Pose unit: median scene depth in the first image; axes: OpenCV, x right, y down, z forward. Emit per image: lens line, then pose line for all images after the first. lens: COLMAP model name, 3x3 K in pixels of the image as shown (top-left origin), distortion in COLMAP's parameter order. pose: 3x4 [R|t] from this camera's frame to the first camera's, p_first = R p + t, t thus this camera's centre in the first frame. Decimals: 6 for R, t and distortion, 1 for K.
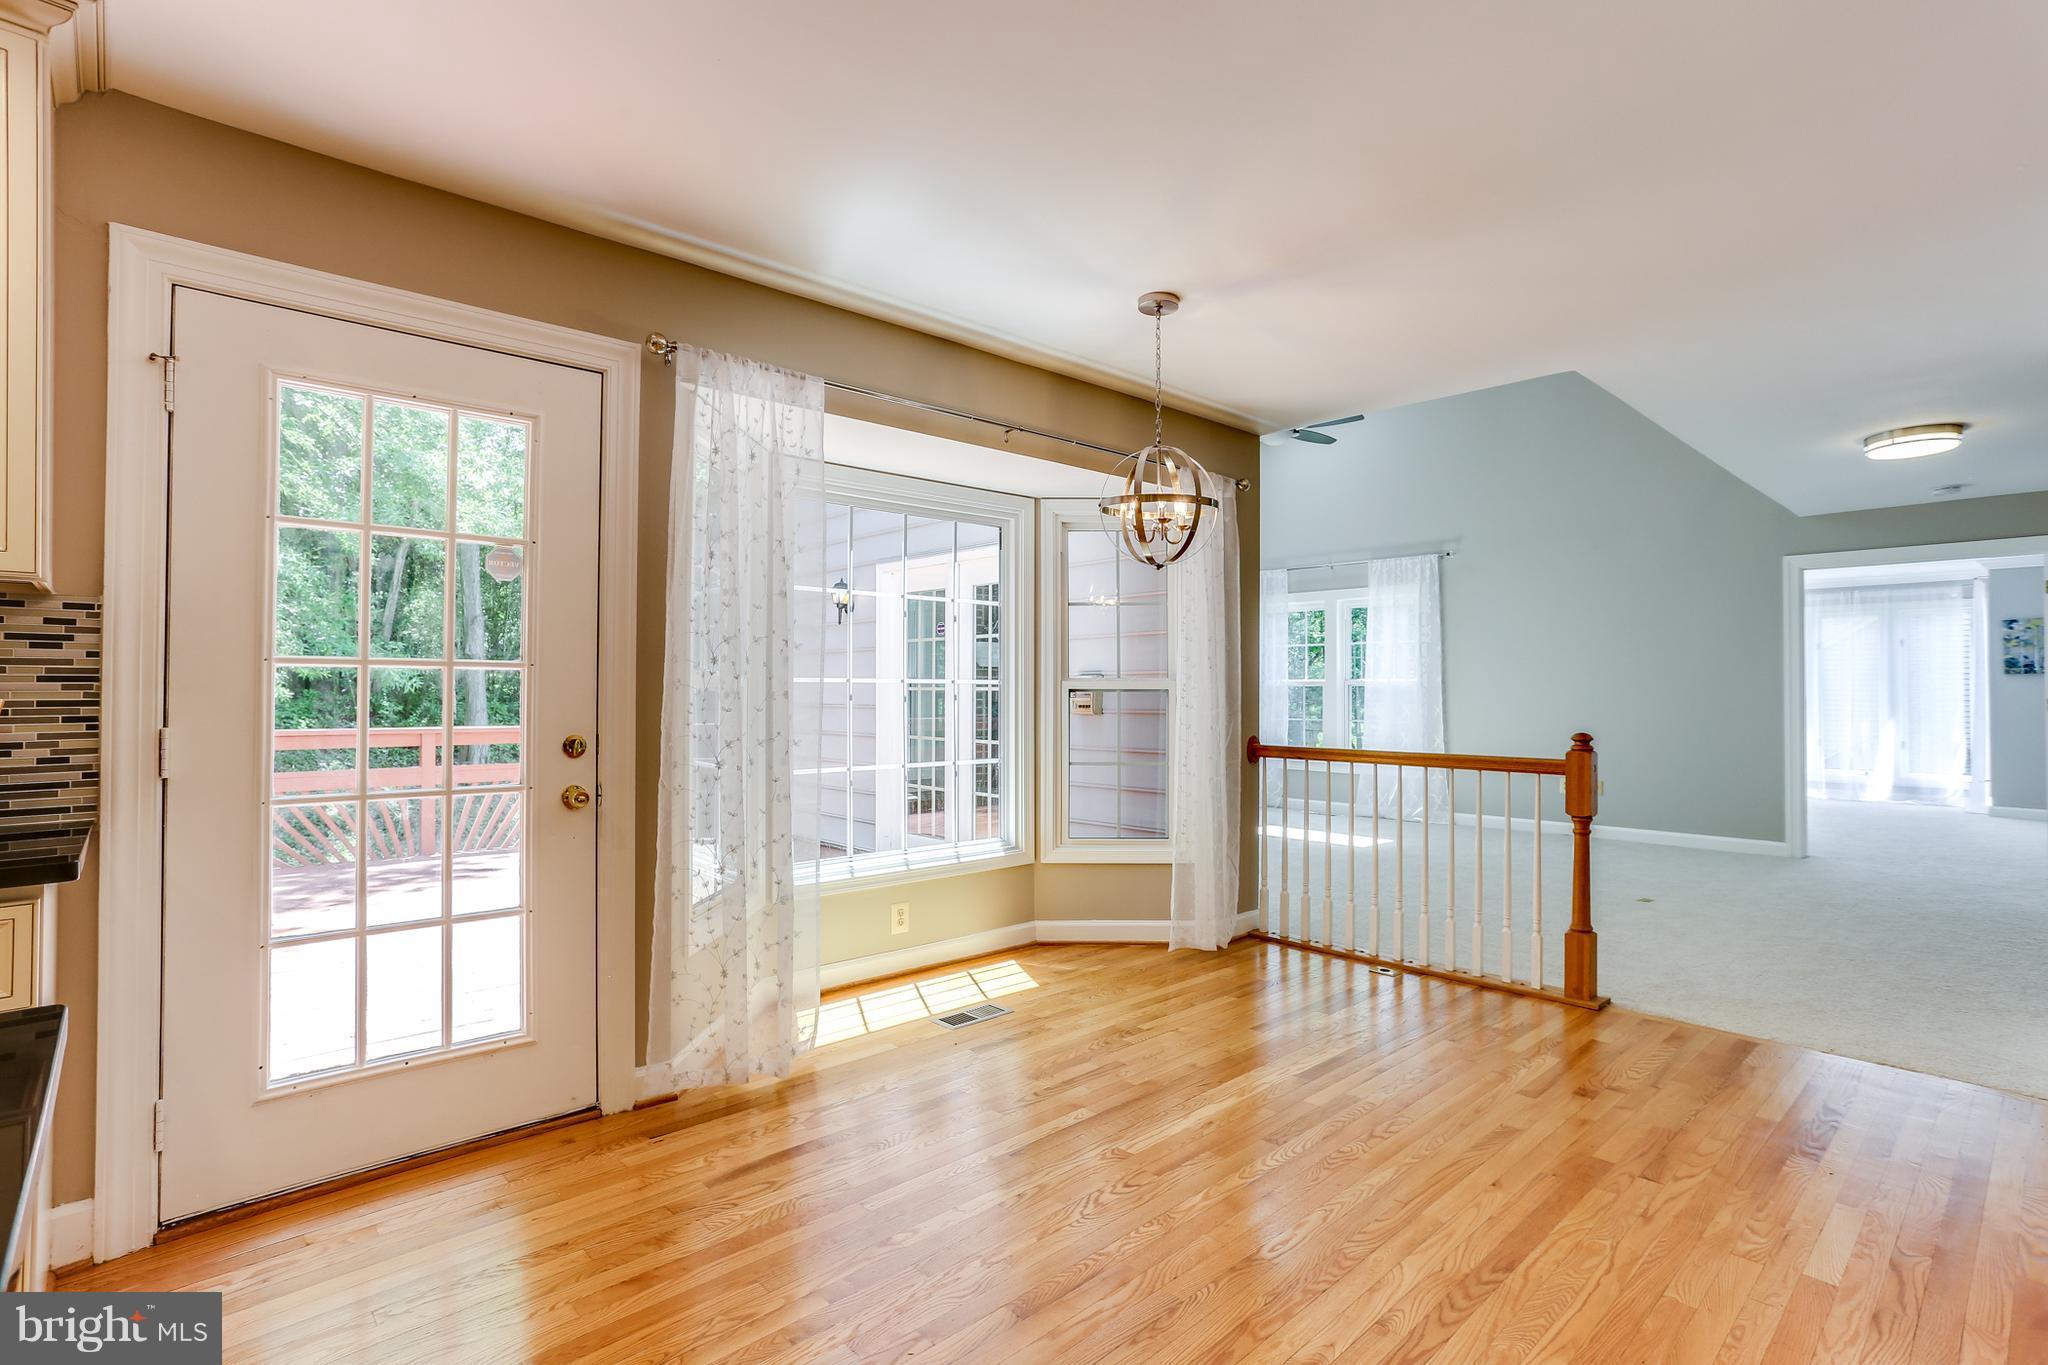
lens RADIAL K [[985.1, 0, 1011.2], [0, 985.1, 669.2], [0, 0, 1]] dist [-0.024641, 0.011156]
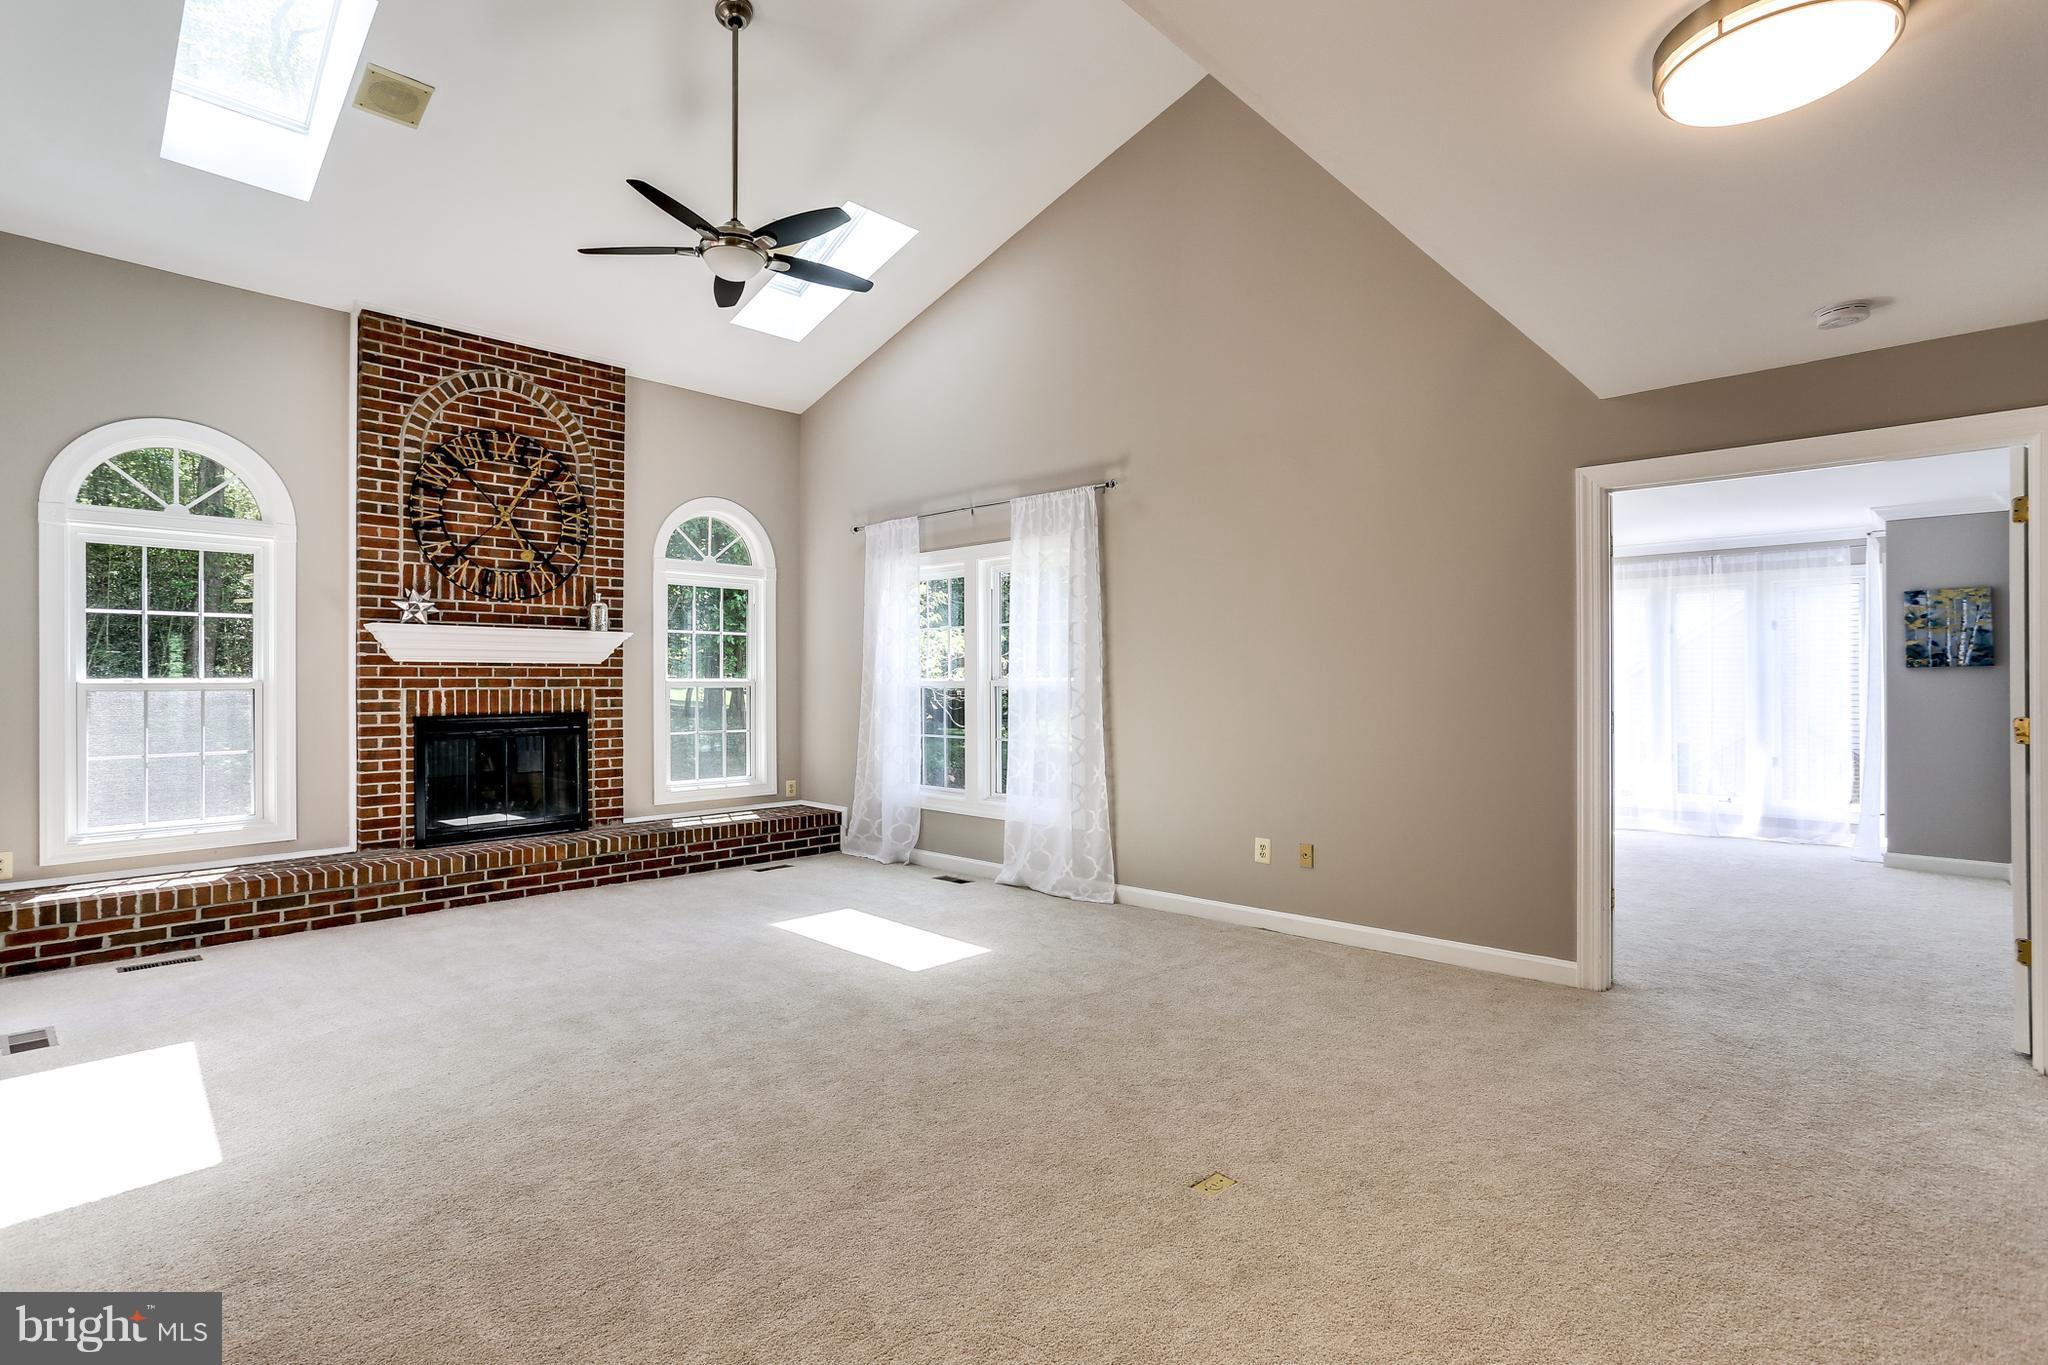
lens RADIAL K [[985.1, 0, 1024.9], [0, 985.1, 678.8], [0, 0, 1]] dist [-0.024641, 0.011156]
pose [[0.996653, -0.005826, 0.081539, 0.321166], [0.004595, 0.999873, 0.015275, -0.000495], [-0.081618, -0.014849, 0.996553, 0.343264]]
